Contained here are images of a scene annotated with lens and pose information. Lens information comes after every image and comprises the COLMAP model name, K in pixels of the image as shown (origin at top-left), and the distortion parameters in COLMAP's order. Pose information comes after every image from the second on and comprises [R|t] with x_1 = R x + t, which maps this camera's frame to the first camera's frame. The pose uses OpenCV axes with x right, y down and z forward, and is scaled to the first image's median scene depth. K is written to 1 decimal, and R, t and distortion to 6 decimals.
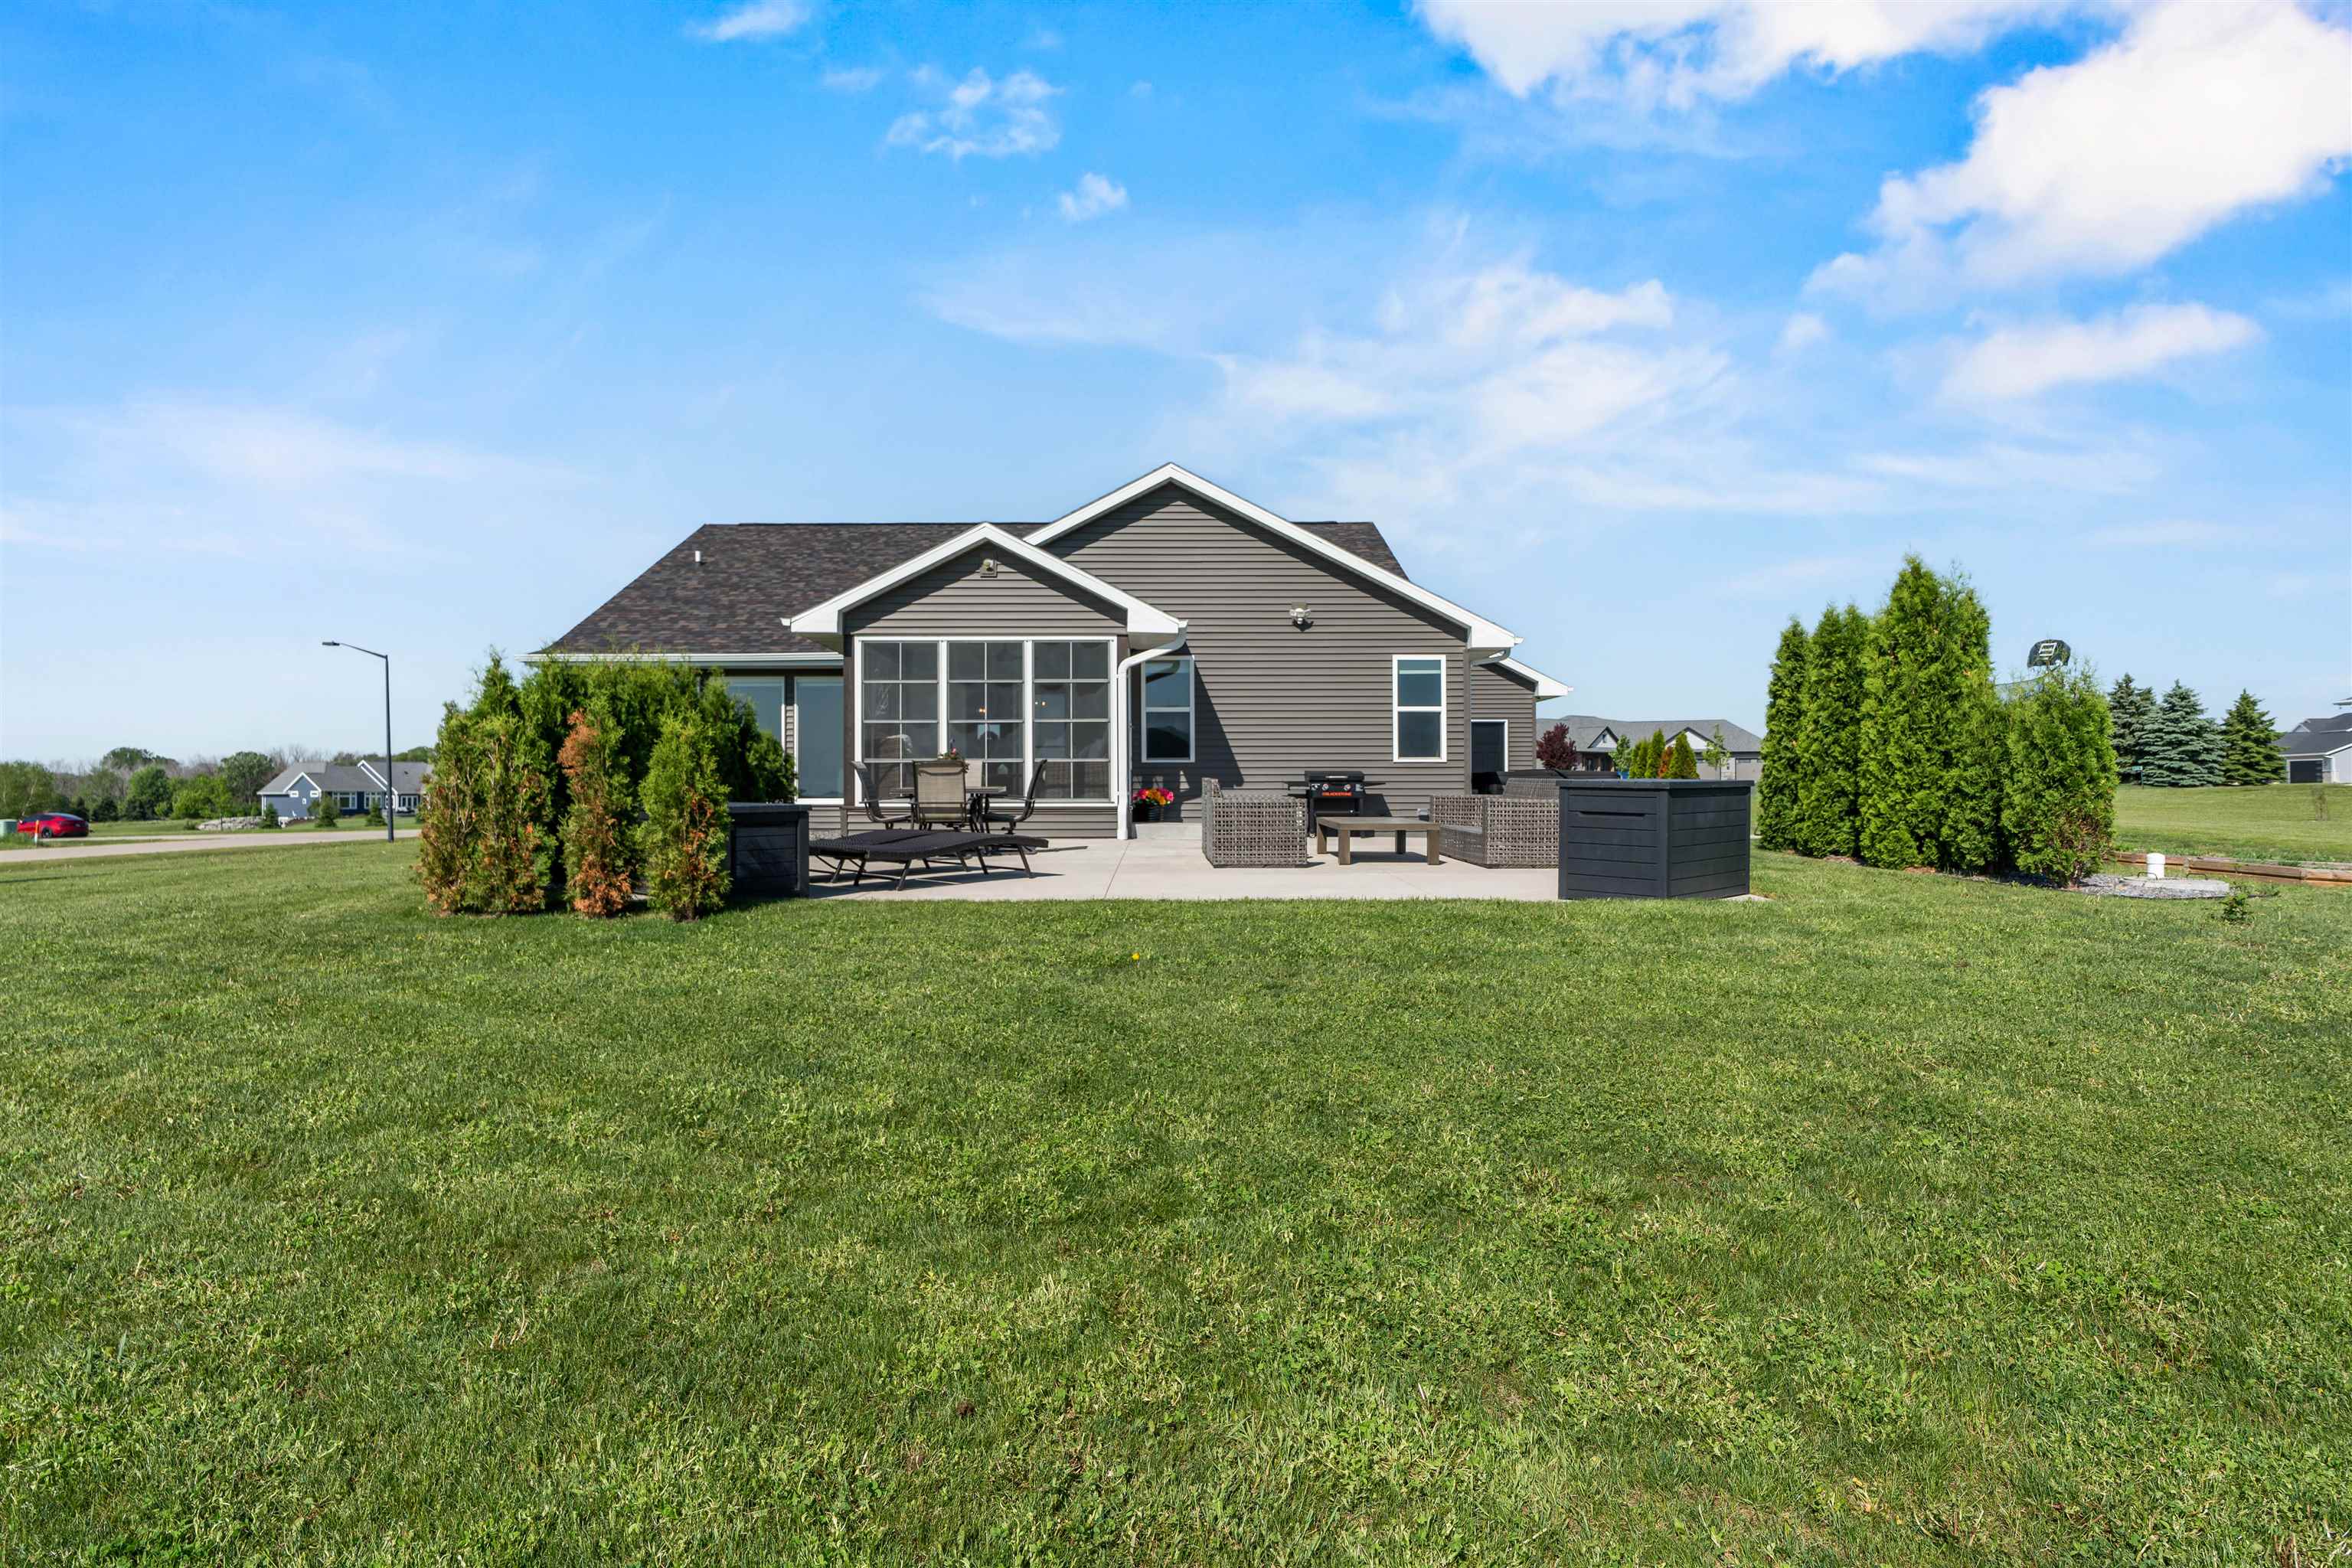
lens RADIAL K [[1278.1, 0, 1171.9], [0, 1278.1, 785.6], [0, 0, 1]] dist [0.001980, 0.000611]
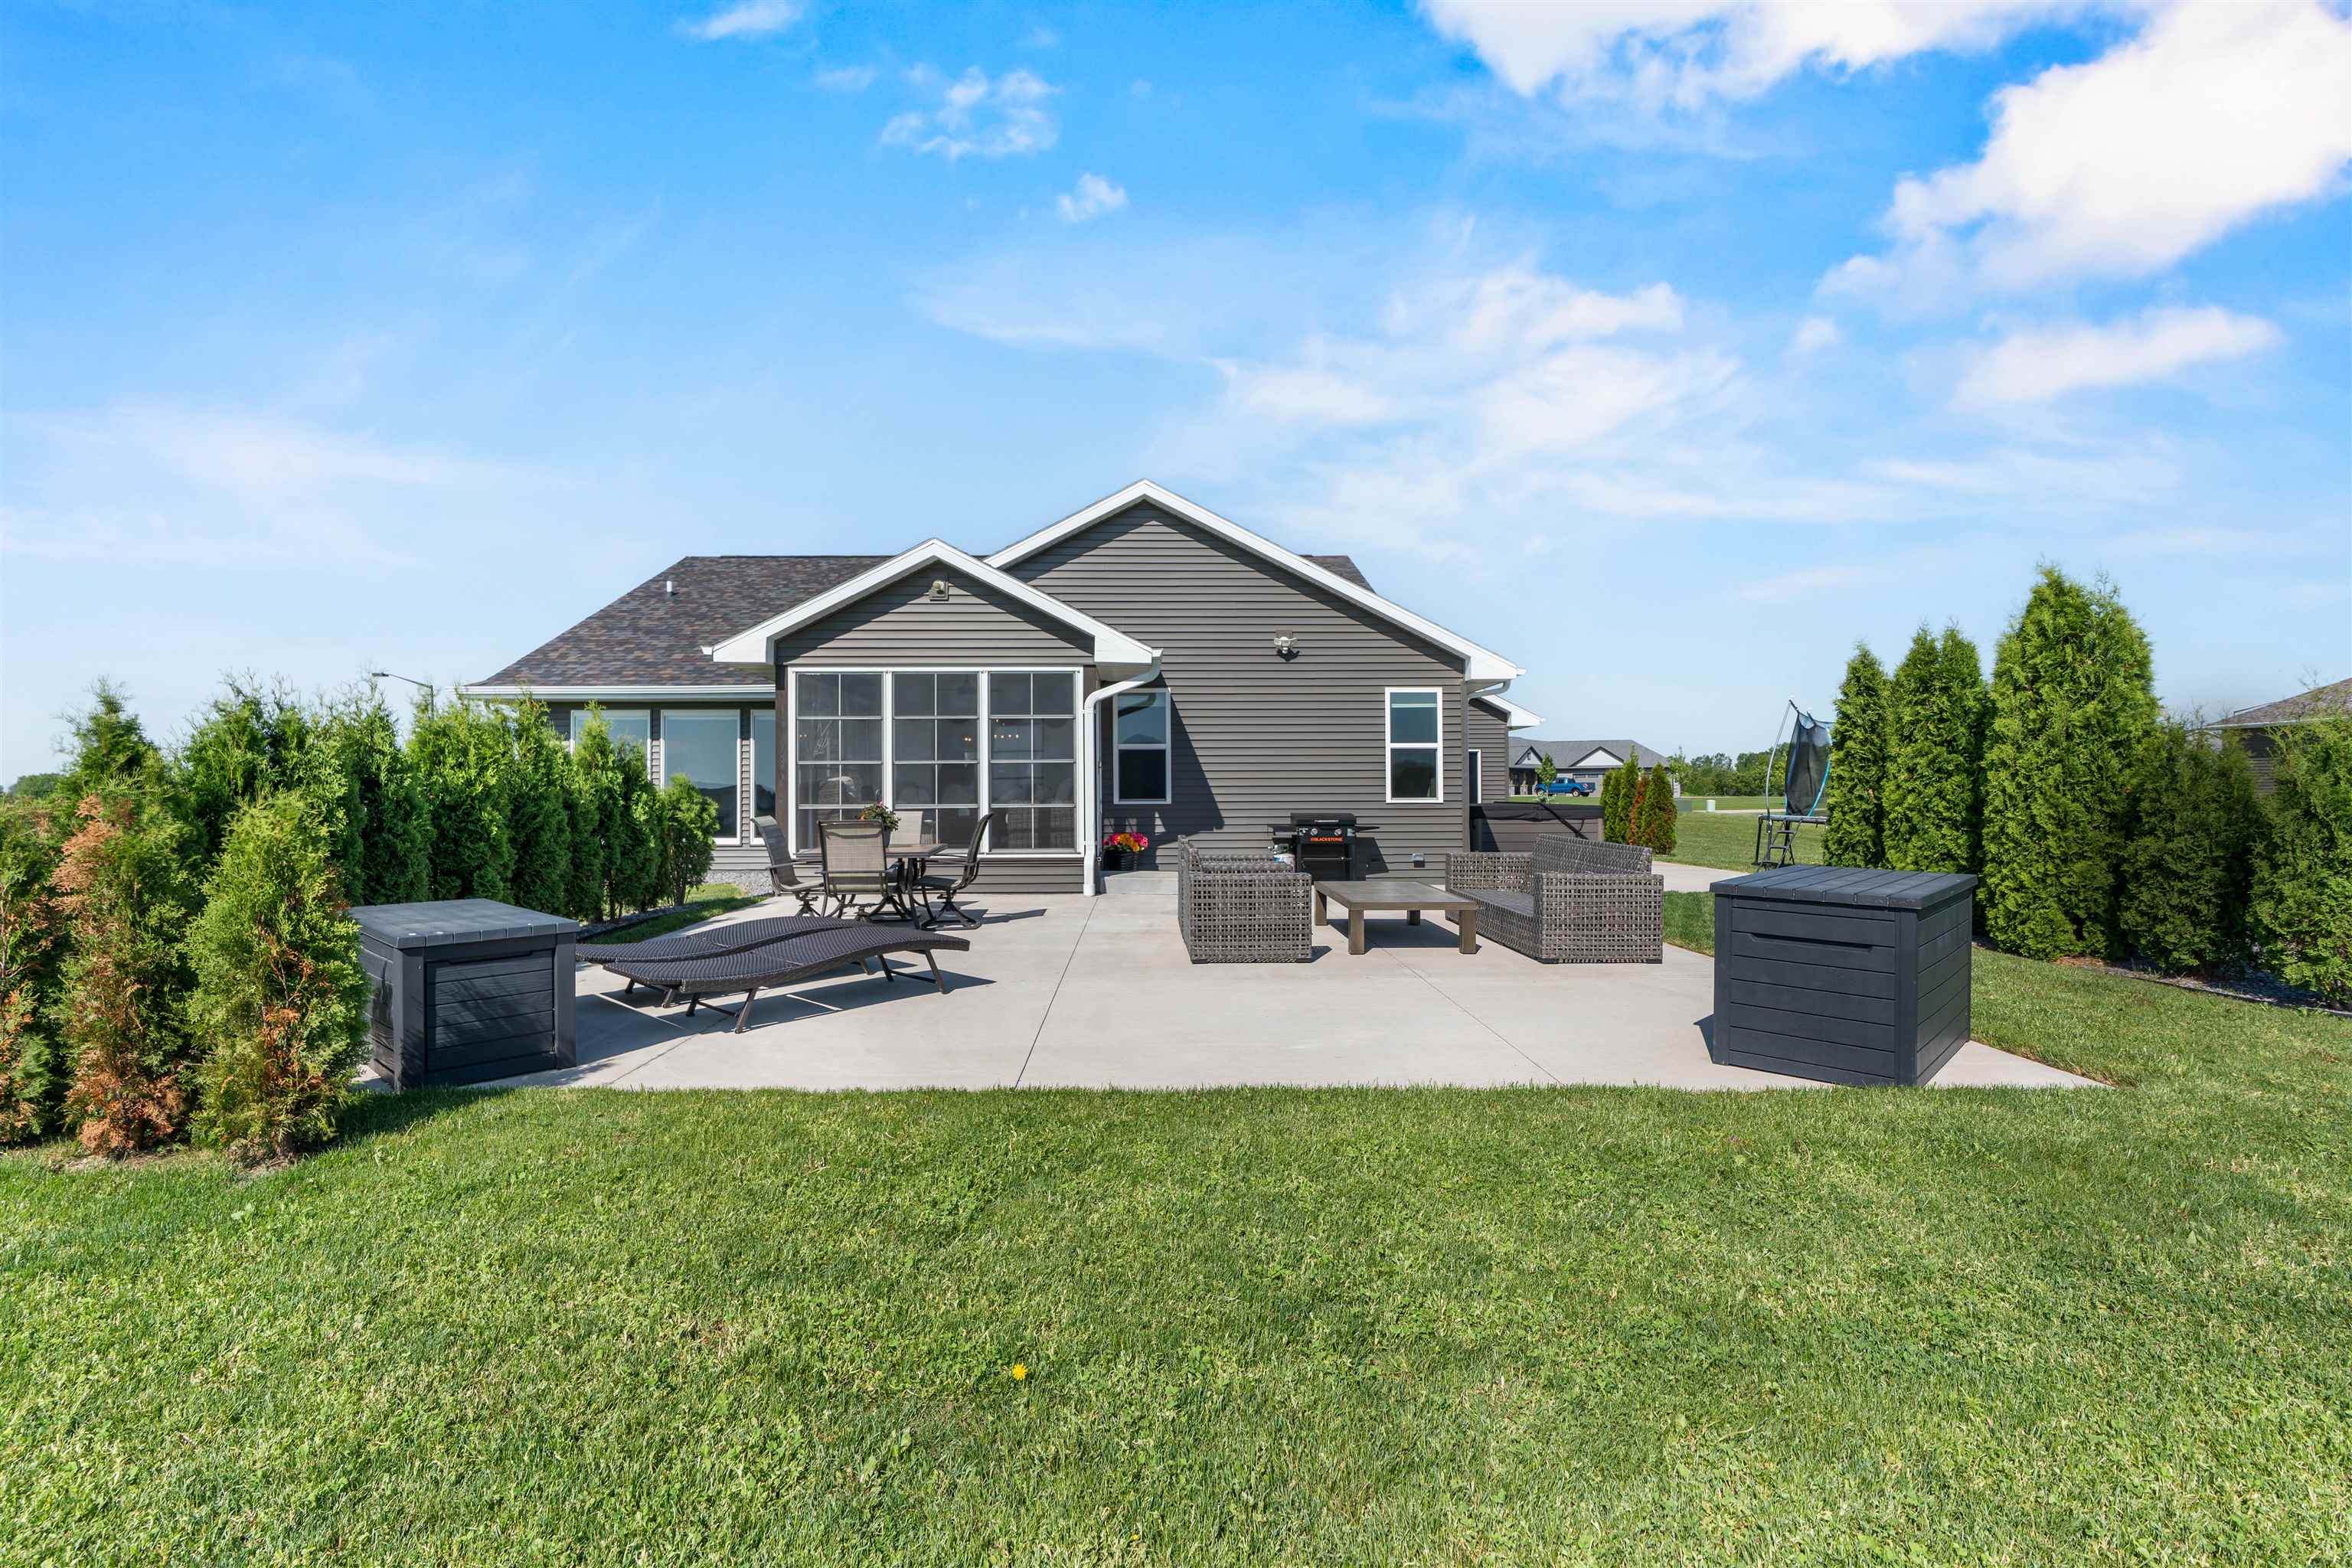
lens RADIAL K [[1064.0, 0, 1174.9], [0, 1064.0, 779.0], [0, 0, 1]] dist [-0.005749, 0.001941]
pose [[0.999850, -0.001372, 0.017240, 0.008242], [0.001589, 0.999919, -0.012614, -0.029038], [-0.017222, 0.012639, 0.999772, 0.256573]]
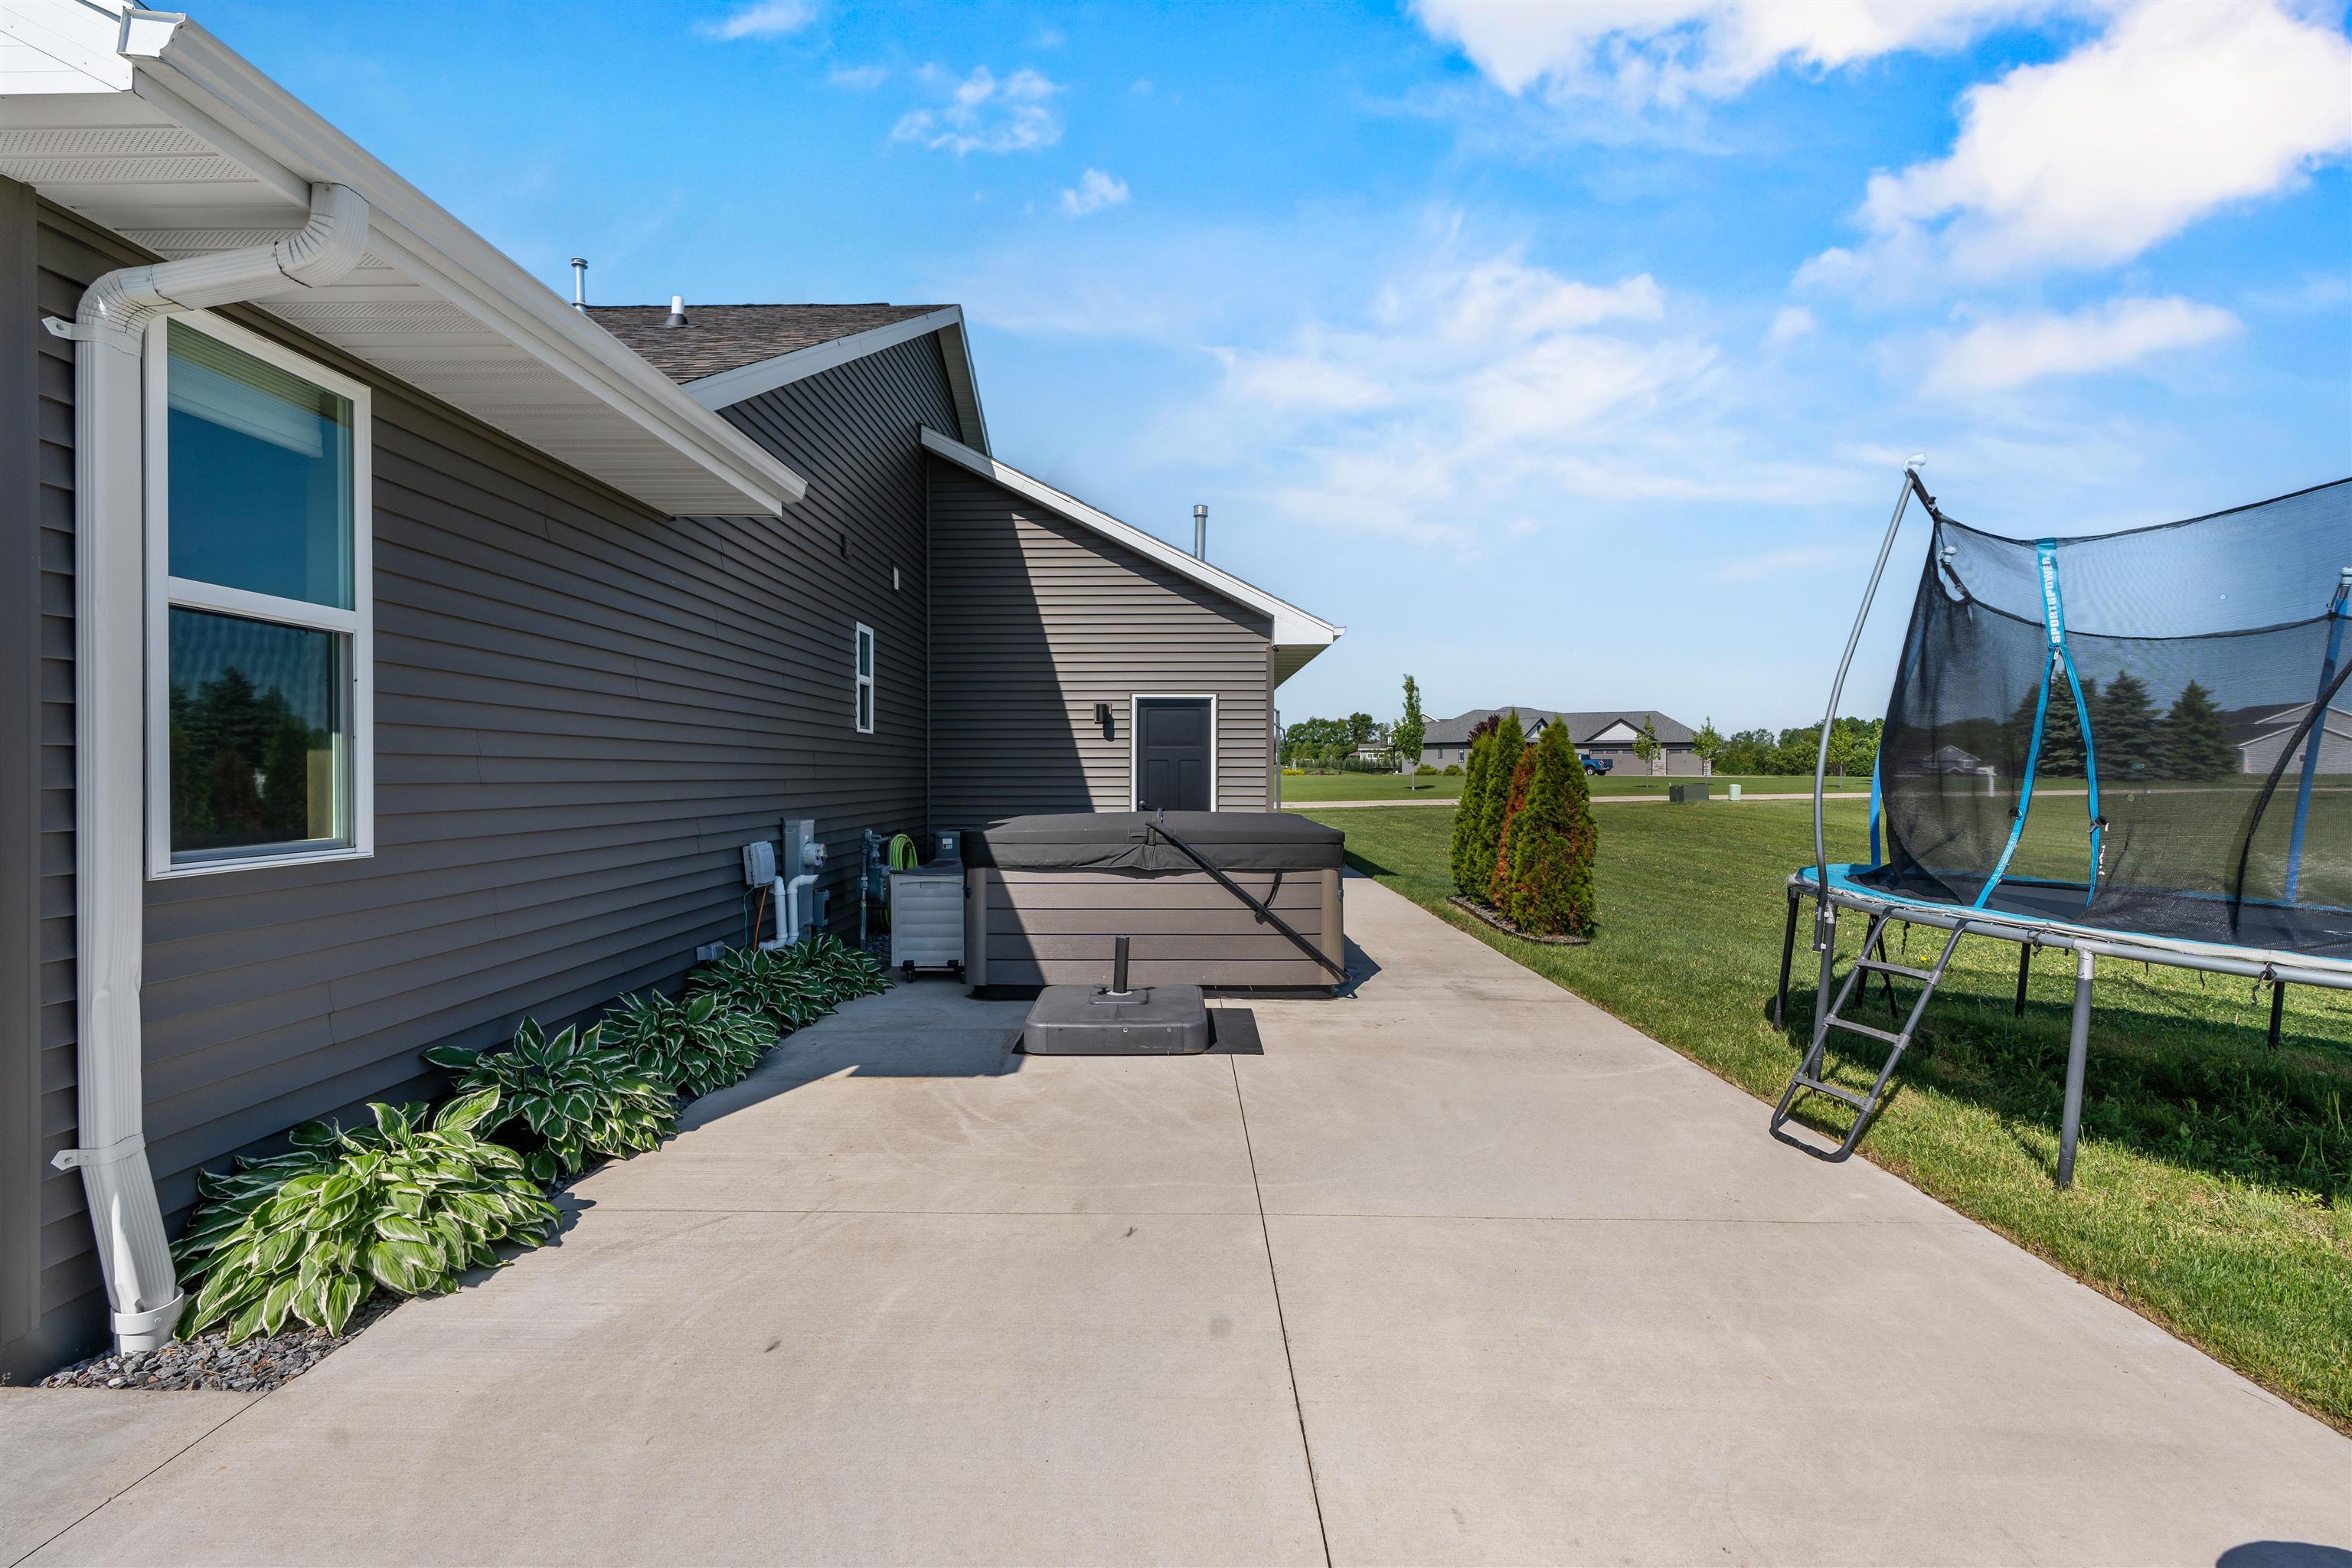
lens RADIAL K [[1064.0, 0, 1178.0], [0, 1064.0, 774.3], [0, 0, 1]] dist [-0.005749, 0.001941]
pose [[0.999925, 0.002155, -0.012069, 0.383488], [-0.002073, 0.999975, 0.006818, -0.037959], [0.012083, -0.006793, 0.999904, 0.906399]]
